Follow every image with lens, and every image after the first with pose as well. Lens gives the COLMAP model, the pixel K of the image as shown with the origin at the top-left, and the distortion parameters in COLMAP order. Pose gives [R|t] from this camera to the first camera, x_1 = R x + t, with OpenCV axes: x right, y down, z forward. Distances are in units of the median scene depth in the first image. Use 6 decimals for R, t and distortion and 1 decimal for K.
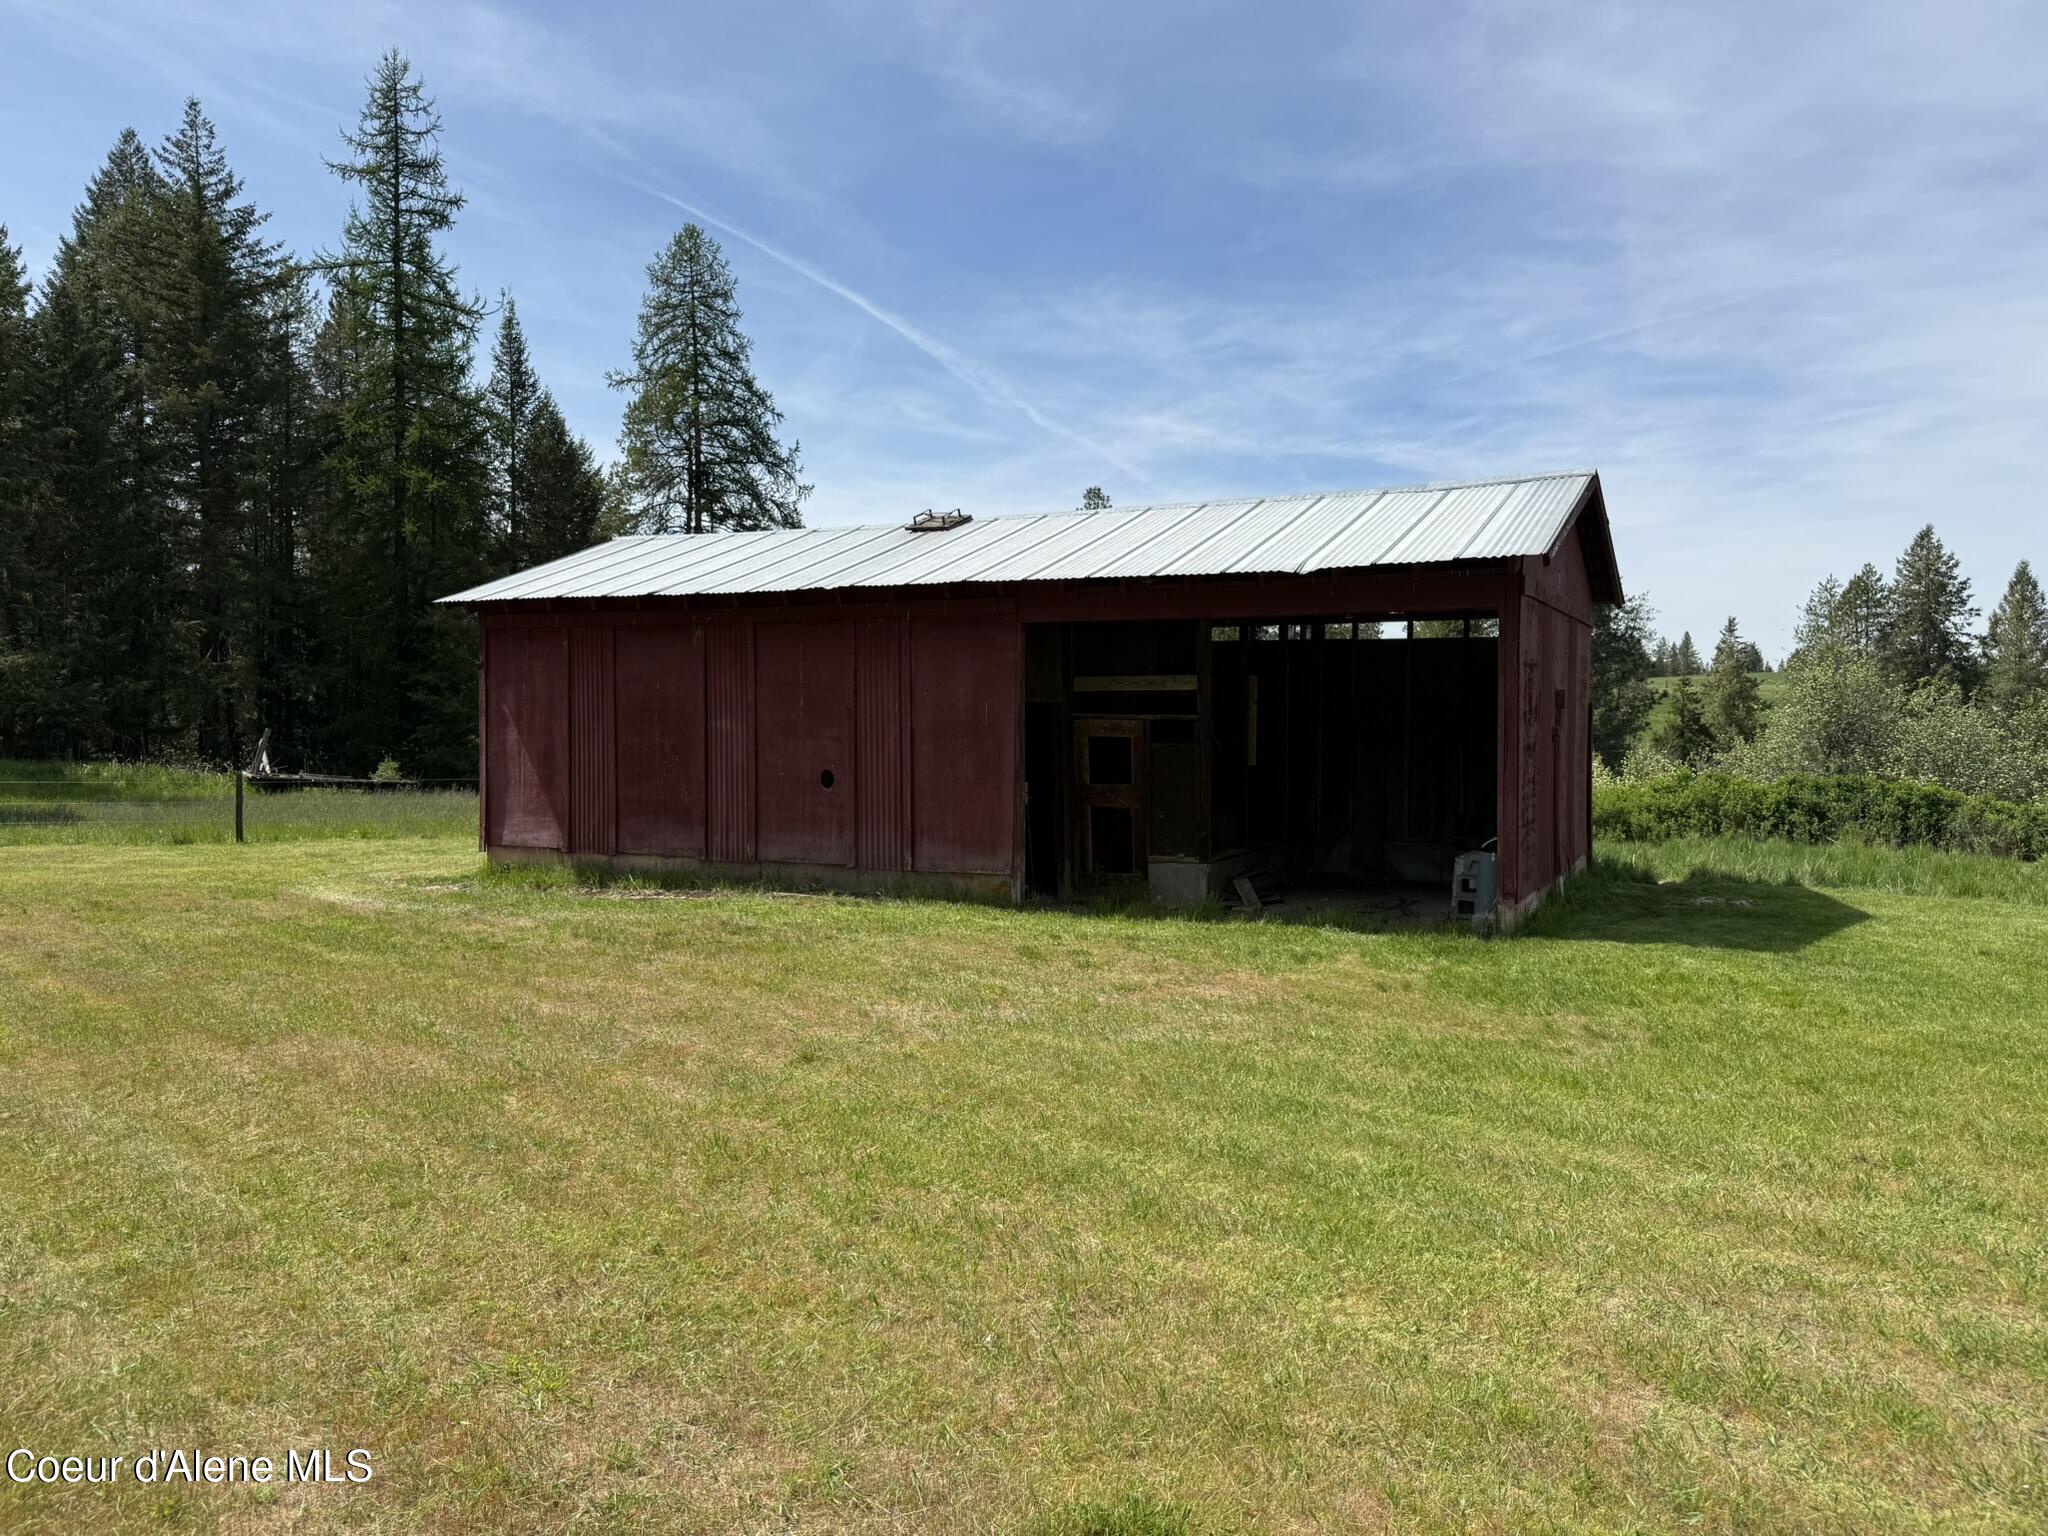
lens RADIAL K [[1430.9, 0, 1011.7], [0, 1430.9, 794.7], [0, 0, 1]] dist [0.032959, -0.038779]
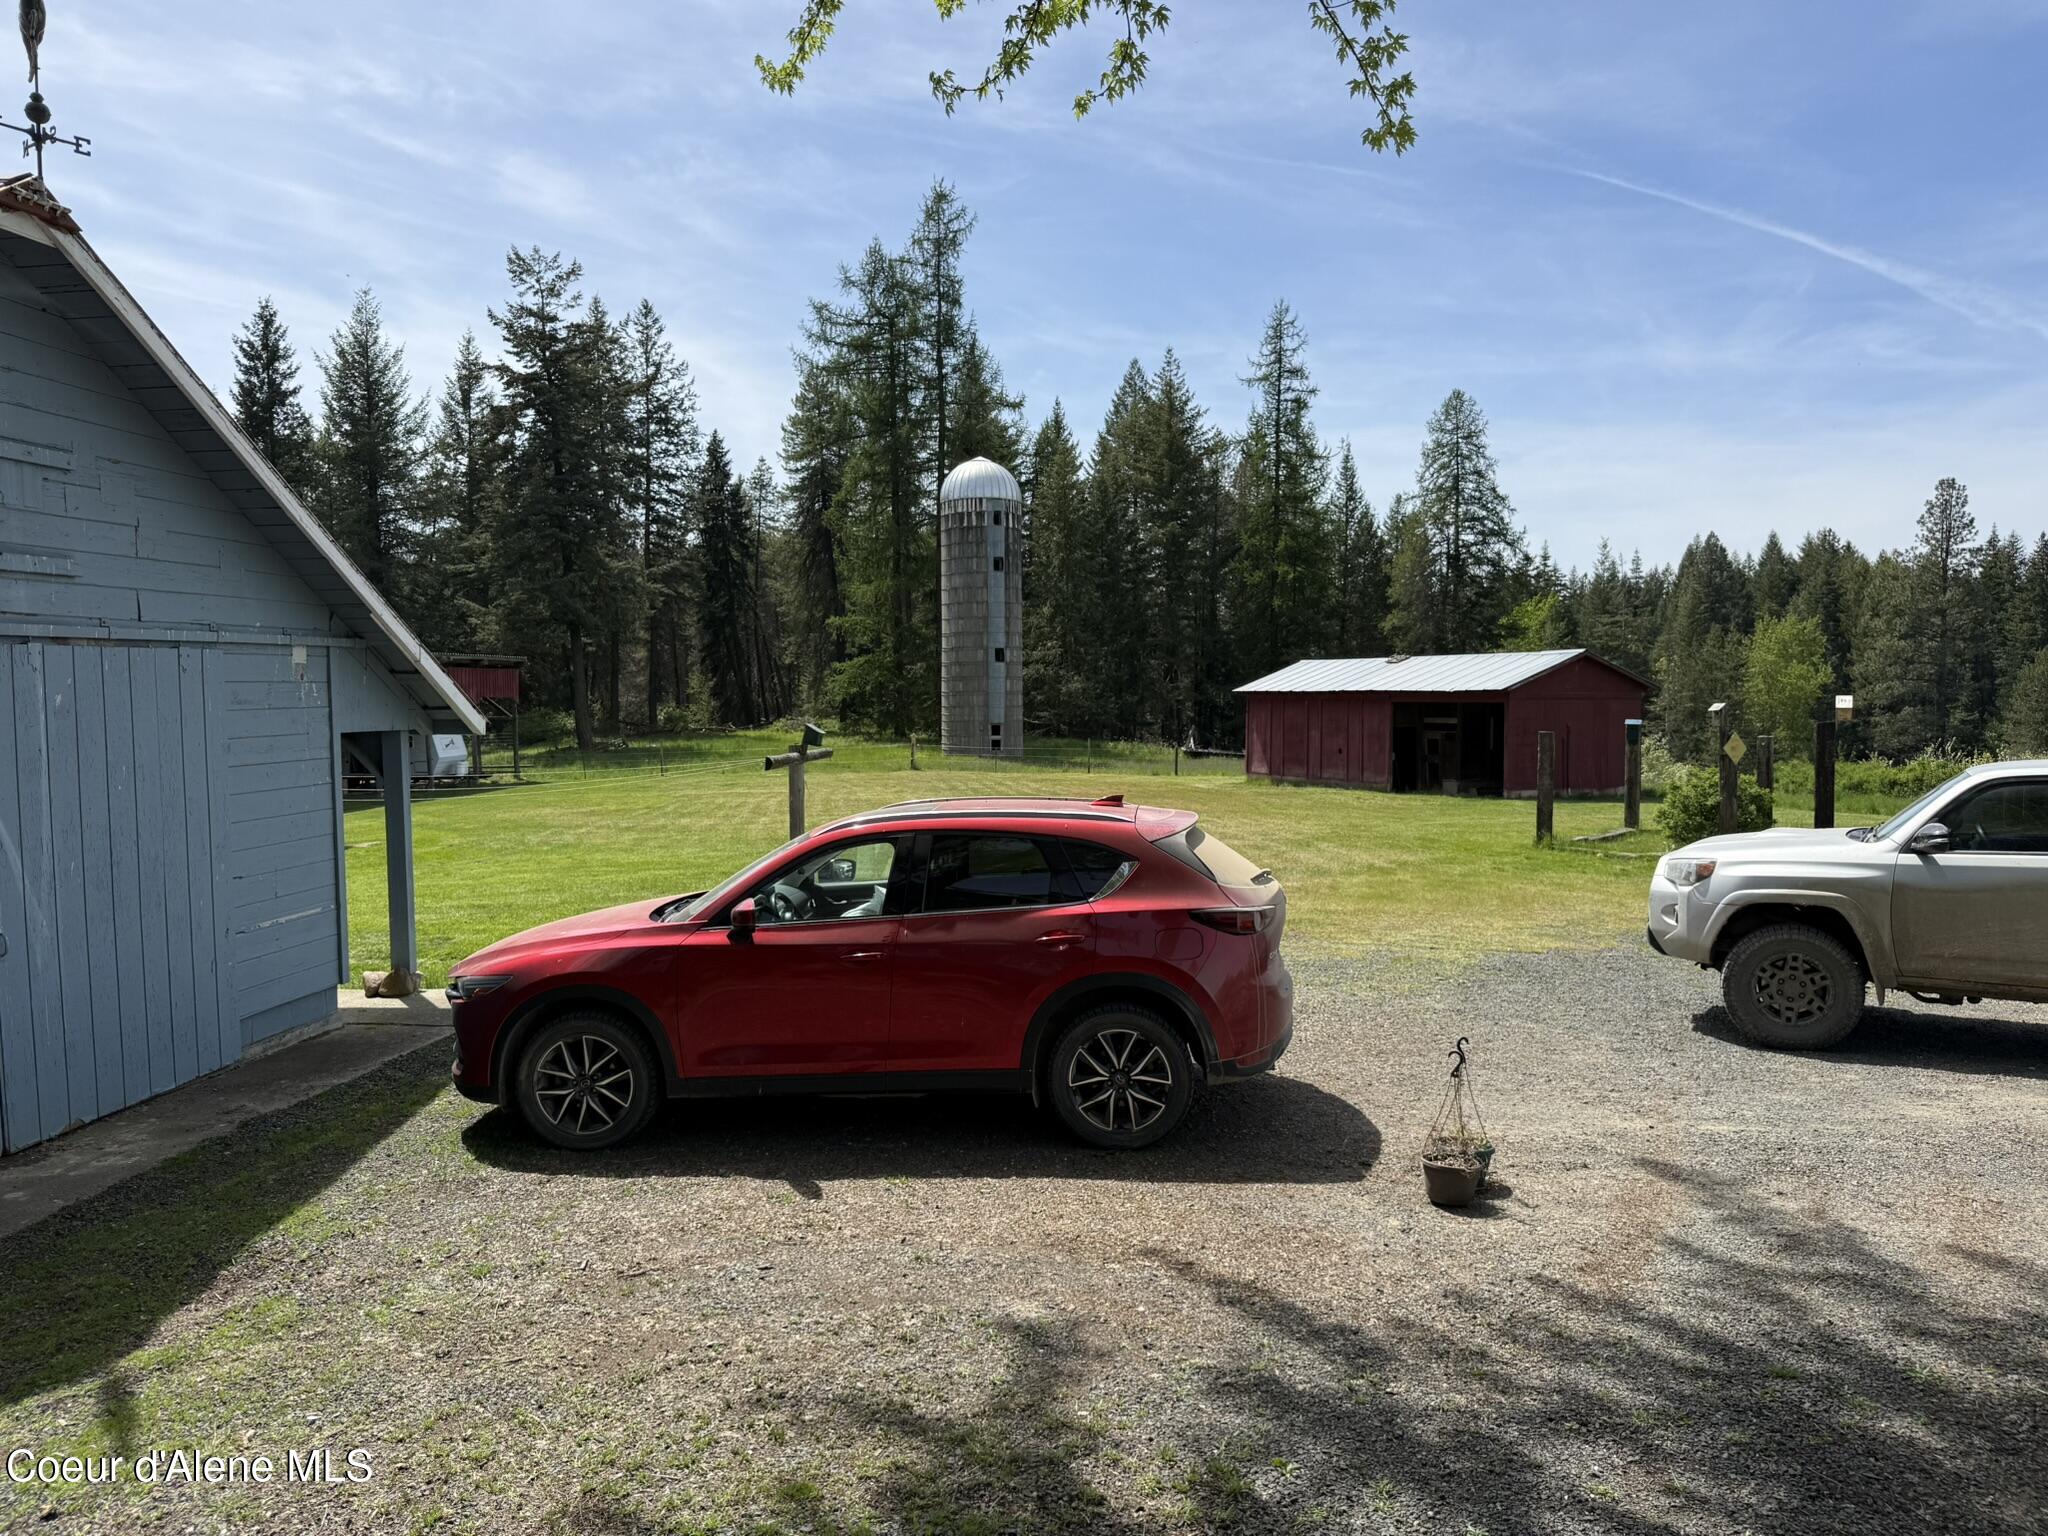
lens RADIAL K [[1430.9, 0, 1003.4], [0, 1430.9, 786.7], [0, 0, 1]] dist [0.032959, -0.038779]
pose [[0.813090, 0.029261, -0.581402, 0.278488], [-0.025135, 0.999569, 0.015156, 0.009418], [0.581595, 0.002290, 0.813475, -0.501961]]
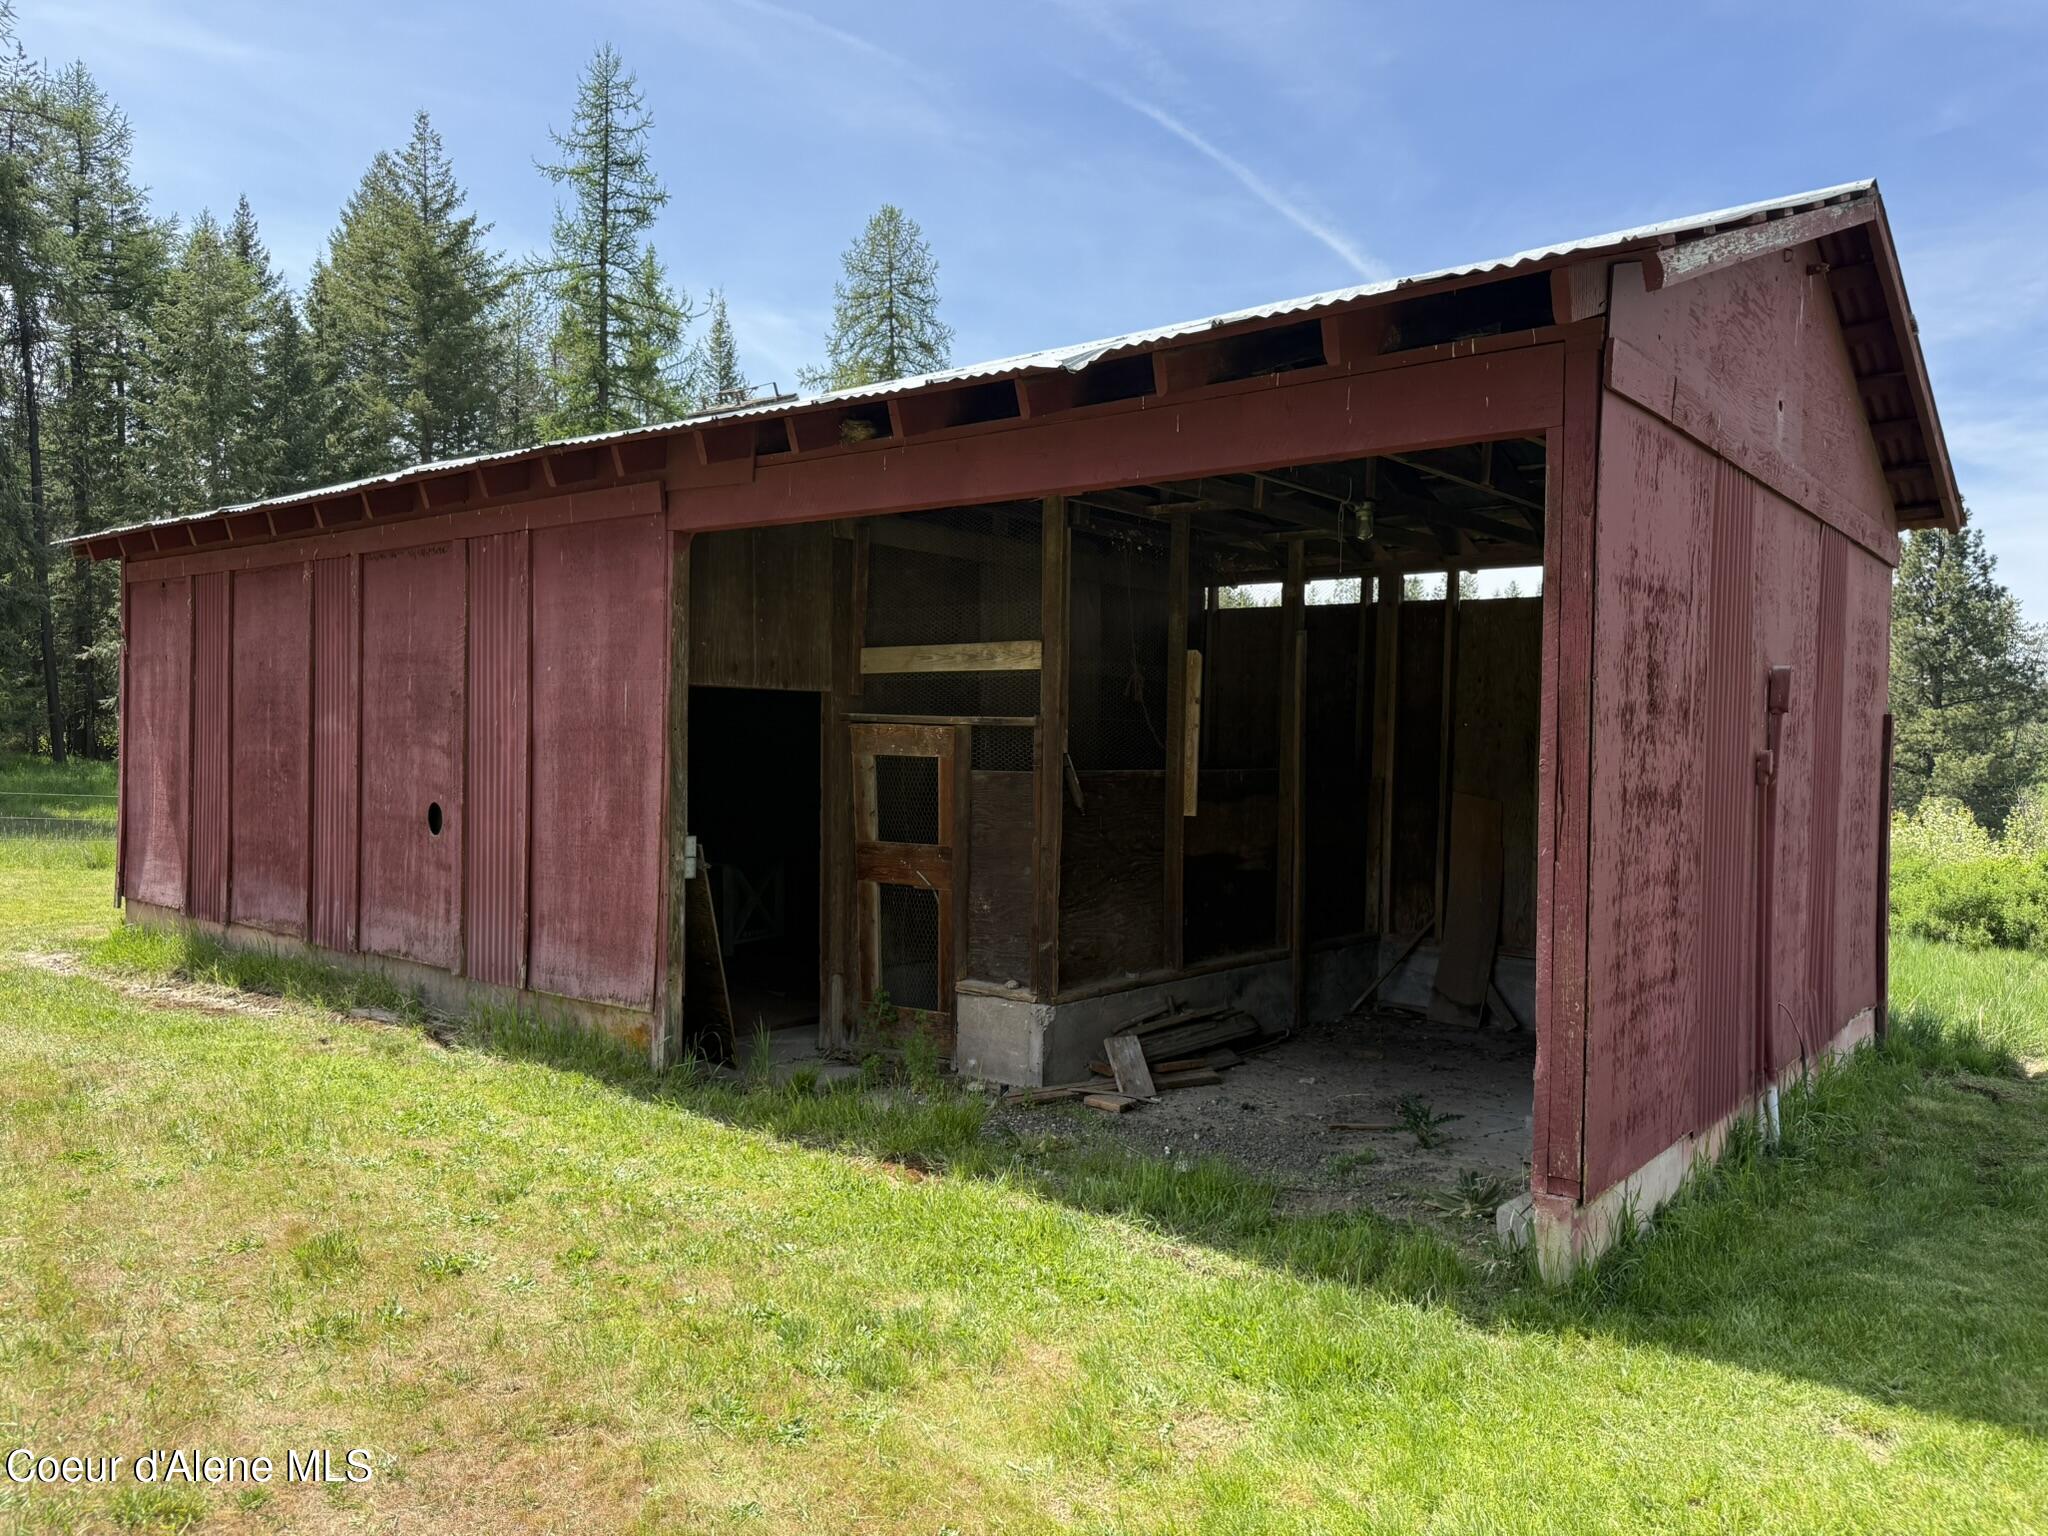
lens RADIAL K [[1430.9, 0, 1024.2], [0, 1430.9, 805.3], [0, 0, 1]] dist [0.032959, -0.038779]
pose [[0.978917, 0.028532, -0.202255, 0.057536], [-0.031688, 0.999421, -0.012385, -0.004282], [0.201785, 0.018533, 0.979254, 0.122248]]
